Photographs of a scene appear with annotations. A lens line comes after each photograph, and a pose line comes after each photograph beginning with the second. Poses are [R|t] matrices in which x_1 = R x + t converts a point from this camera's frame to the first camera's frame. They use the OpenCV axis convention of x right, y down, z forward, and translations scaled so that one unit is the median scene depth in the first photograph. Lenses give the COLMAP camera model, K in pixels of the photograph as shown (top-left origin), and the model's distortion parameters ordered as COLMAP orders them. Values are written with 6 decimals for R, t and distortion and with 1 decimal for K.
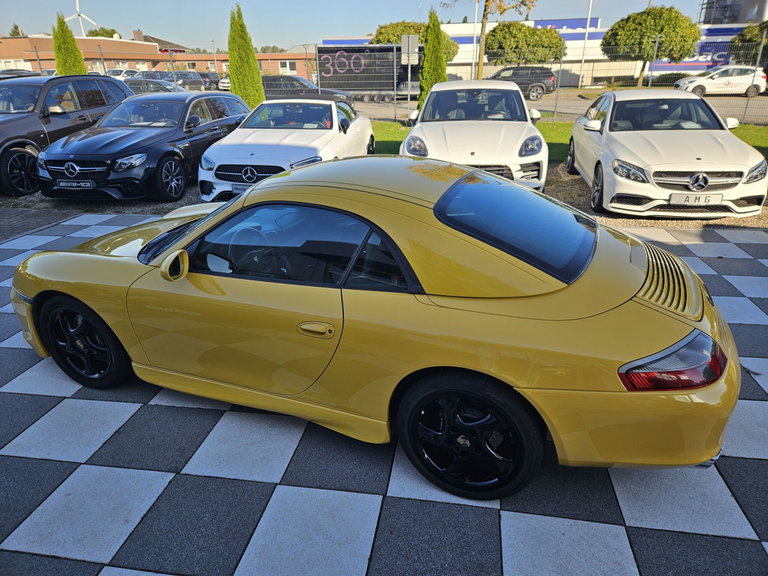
lens RADIAL K [[527.5, 0, 386.0], [0, 527.5, 289.2], [0, 0, 1]] dist [0.026486, -0.027188]
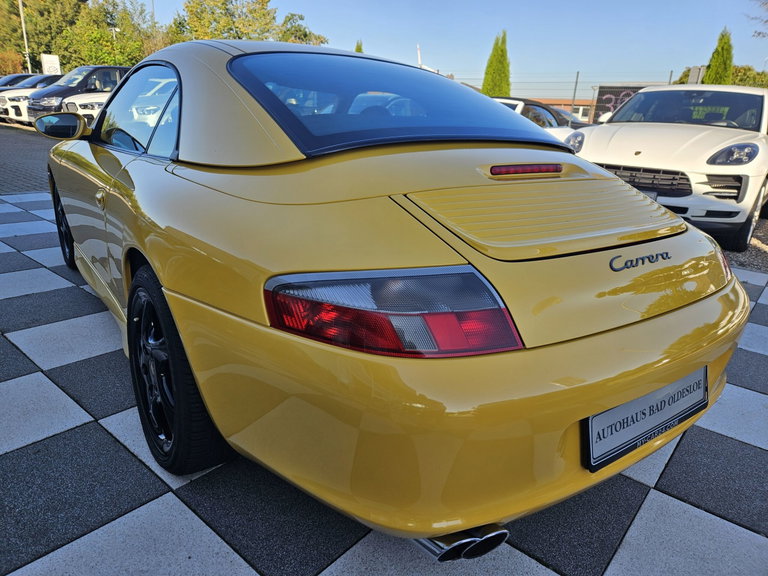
lens RADIAL K [[527.5, 0, 384.9], [0, 527.5, 288.7], [0, 0, 1]] dist [0.026486, -0.027188]
pose [[0.846885, 0.219488, -0.484366, 0.262462], [-0.264874, 0.963924, -0.026320, 0.046150], [0.461115, 0.150586, 0.874469, 0.192164]]
